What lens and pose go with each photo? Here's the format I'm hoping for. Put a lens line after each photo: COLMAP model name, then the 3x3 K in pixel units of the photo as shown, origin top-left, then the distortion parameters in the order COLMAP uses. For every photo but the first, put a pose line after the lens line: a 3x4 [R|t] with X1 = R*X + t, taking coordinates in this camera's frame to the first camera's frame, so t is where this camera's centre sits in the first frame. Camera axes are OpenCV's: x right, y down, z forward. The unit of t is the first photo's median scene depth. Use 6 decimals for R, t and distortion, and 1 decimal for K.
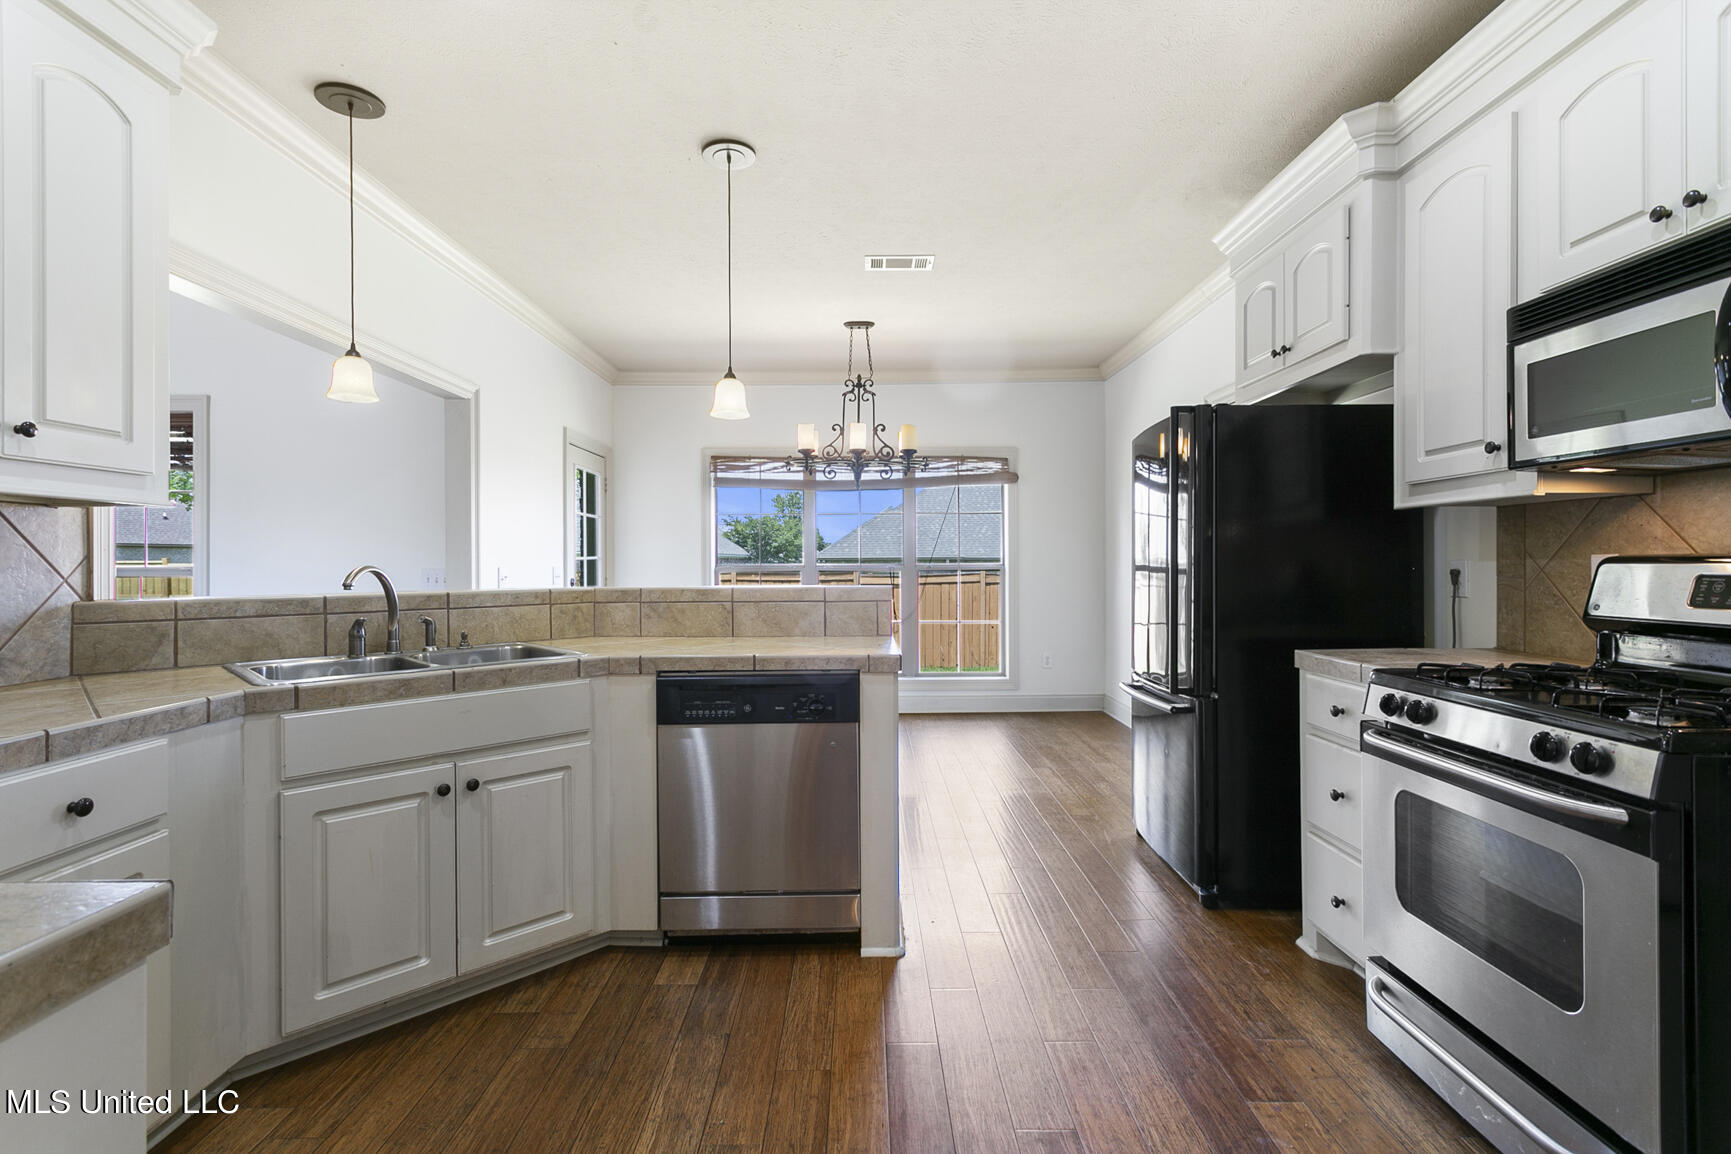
lens RADIAL K [[829.9, 0, 852.0], [0, 829.9, 559.3], [0, 0, 1]] dist [0.007392, 0.000045]
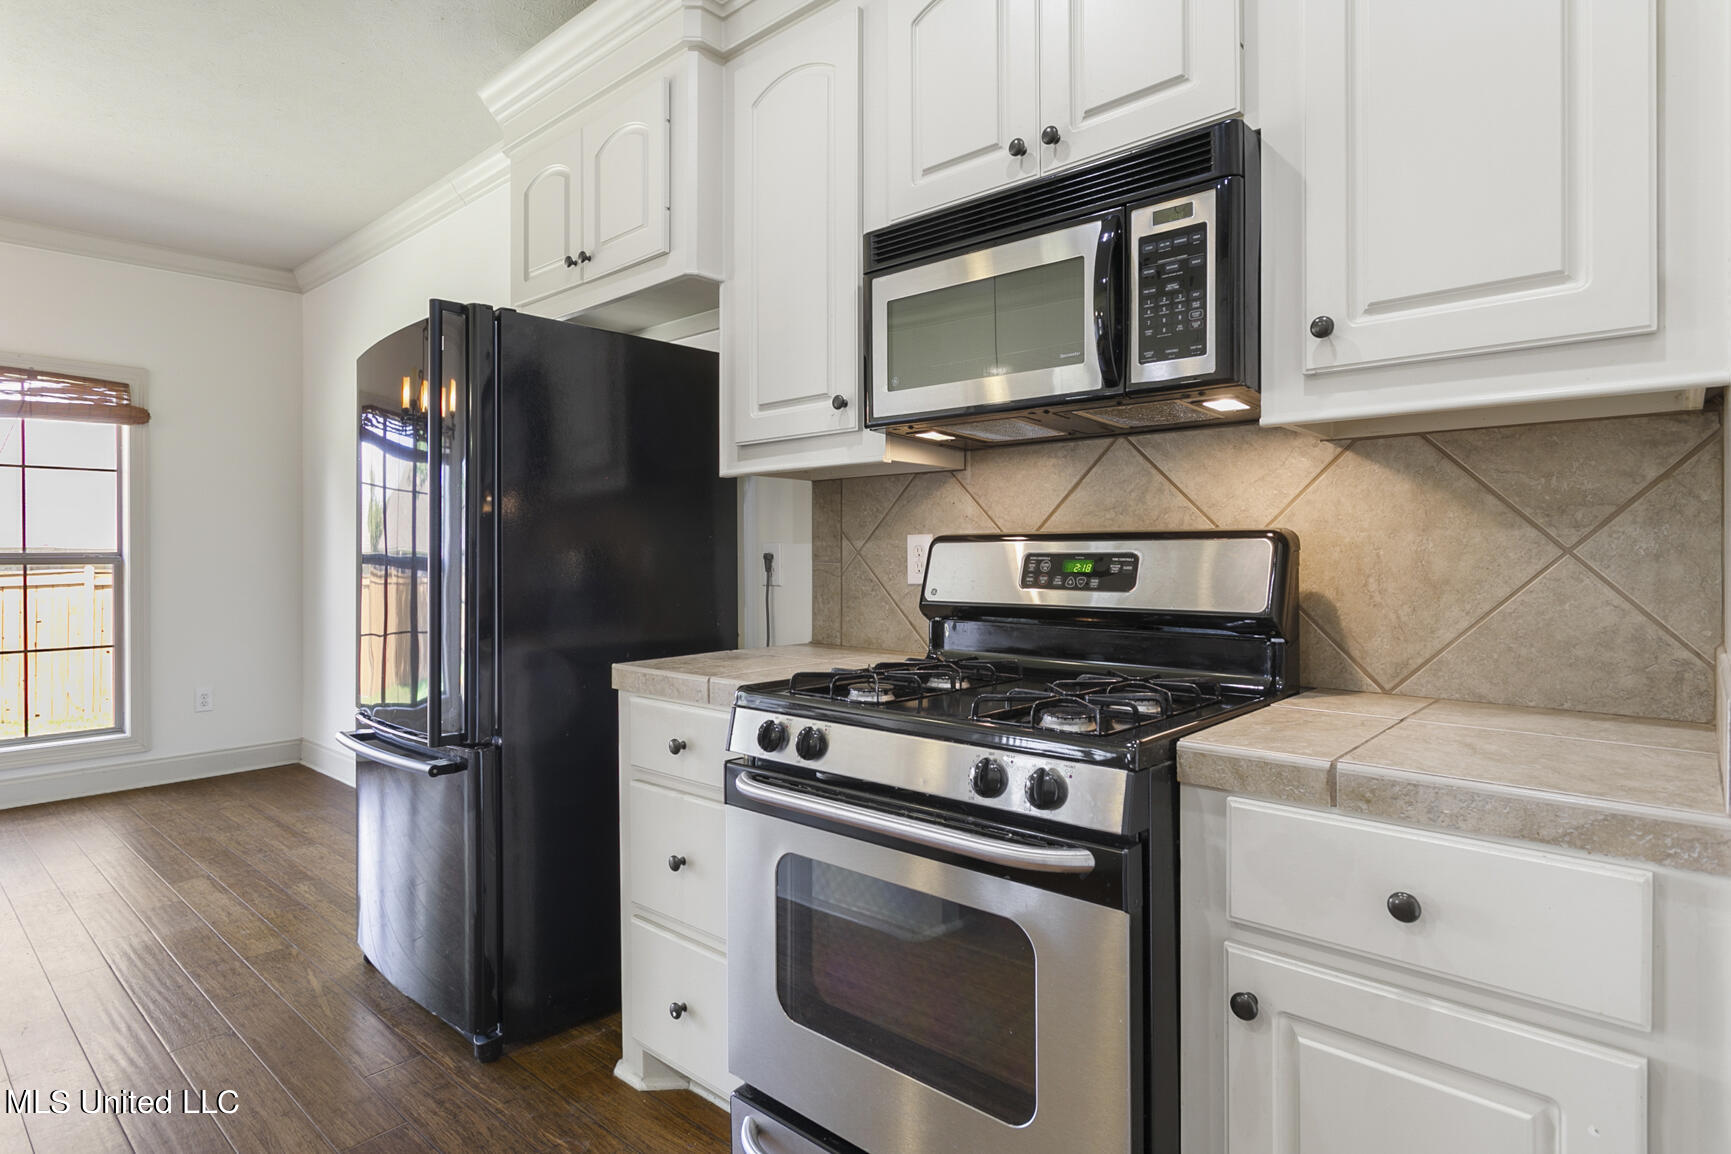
lens RADIAL K [[917.4, 0, 861.4], [0, 917.4, 560.1], [0, 0, 1]] dist [-0.016555, 0.015586]
pose [[0.658649, 0.000340, 0.752450, 0.085773], [-0.004306, 0.999985, 0.003317, 0.016991], [-0.752438, -0.005424, 0.658641, 0.337624]]
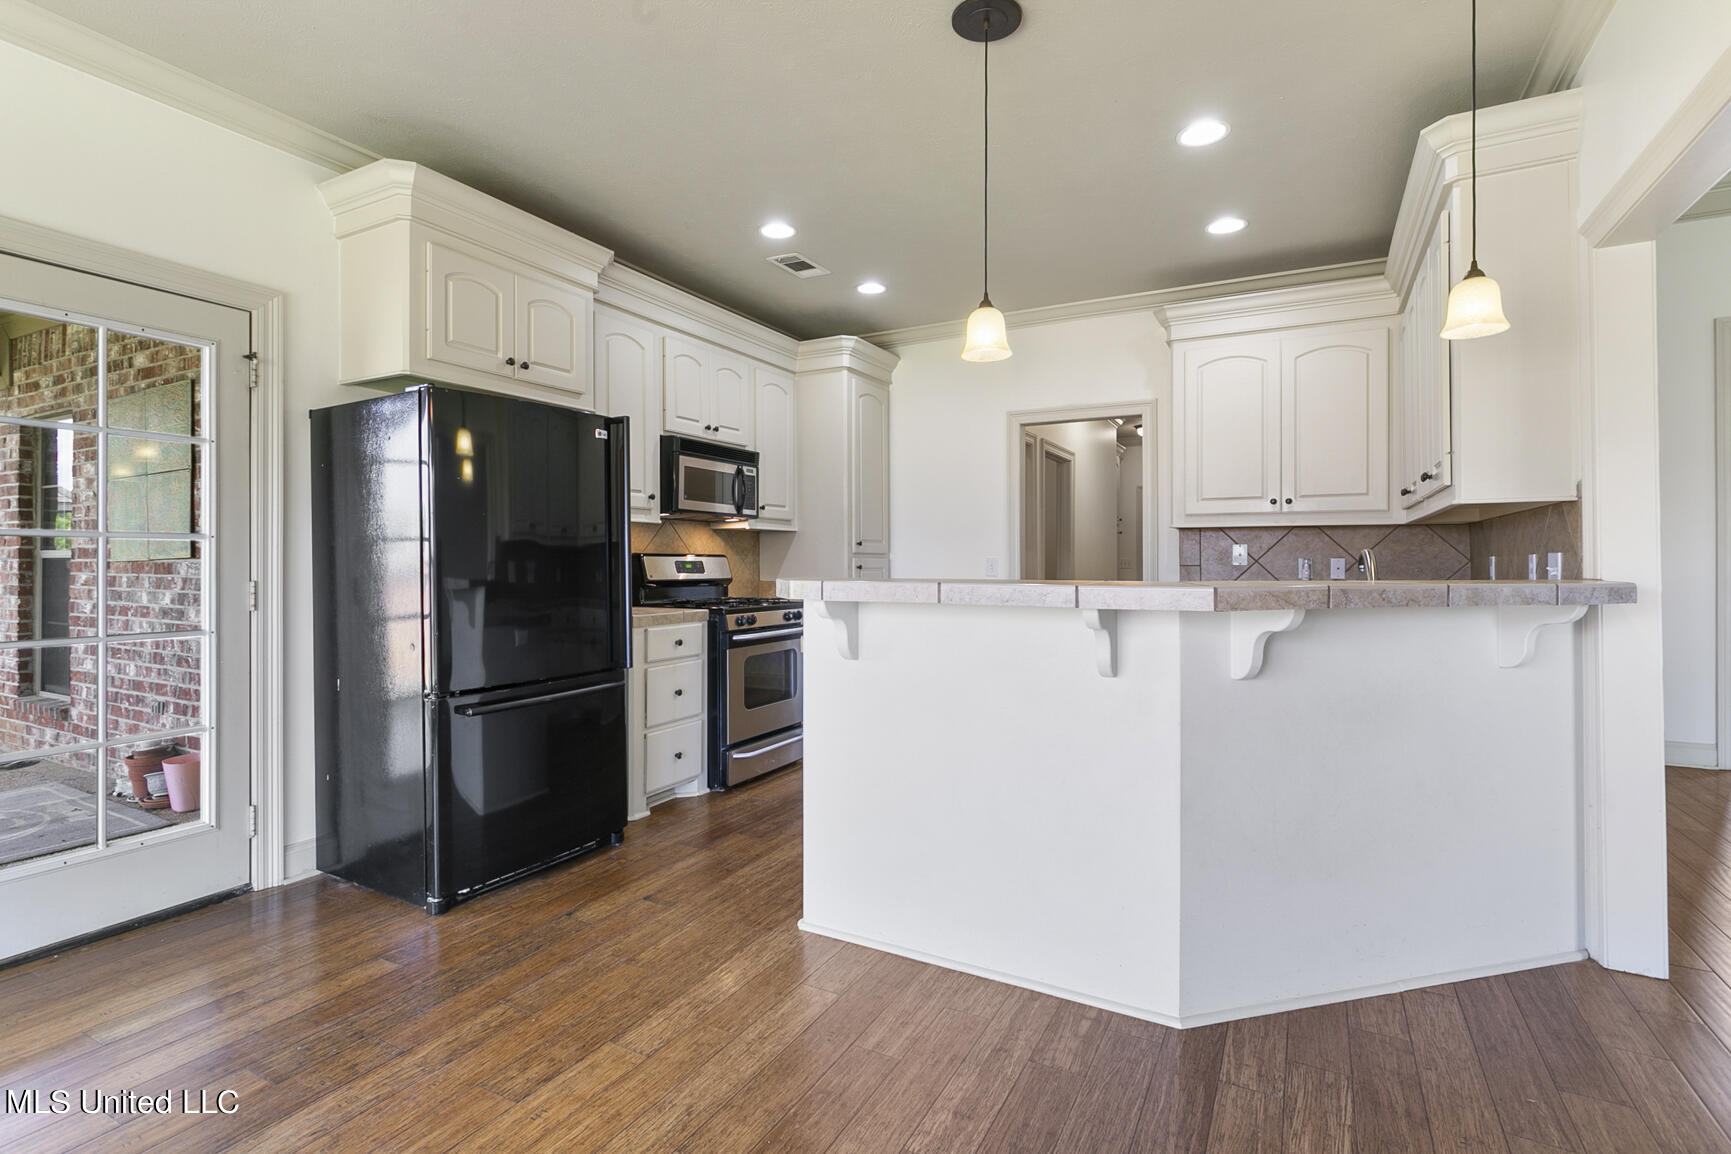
lens RADIAL K [[829.9, 0, 852.0], [0, 829.9, 559.3], [0, 0, 1]] dist [0.007392, 0.000045]
pose [[-0.876803, 0.003237, 0.480838, -0.514895], [0.000169, 0.999979, -0.006423, 0.022233], [-0.480849, -0.005550, -0.876786, 2.199415]]
